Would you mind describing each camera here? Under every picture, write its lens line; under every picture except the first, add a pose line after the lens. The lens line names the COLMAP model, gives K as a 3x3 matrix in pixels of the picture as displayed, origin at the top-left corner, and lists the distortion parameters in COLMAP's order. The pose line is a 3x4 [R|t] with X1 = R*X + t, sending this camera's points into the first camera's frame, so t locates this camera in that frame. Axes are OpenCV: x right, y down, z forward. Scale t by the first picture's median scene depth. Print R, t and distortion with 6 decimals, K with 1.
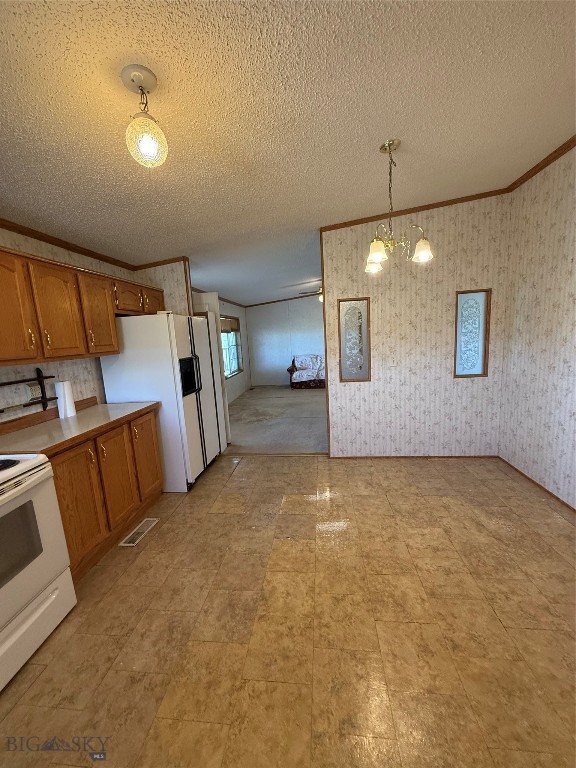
lens RADIAL K [[305.4, 0, 287.6], [0, 305.4, 383.8], [0, 0, 1]] dist [-0.001534, -0.000030]
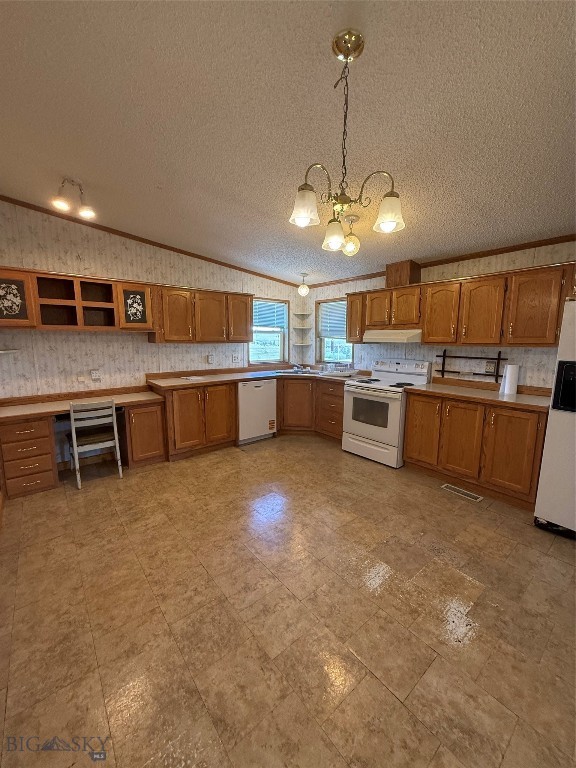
lens RADIAL K [[305.4, 0, 287.6], [0, 305.4, 383.8], [0, 0, 1]] dist [-0.001534, -0.000030]
pose [[-0.703810, 0.156641, -0.692903, 0.770830], [-0.076253, 0.953093, 0.292915, -0.227606], [0.706283, 0.258993, -0.658852, 1.199734]]
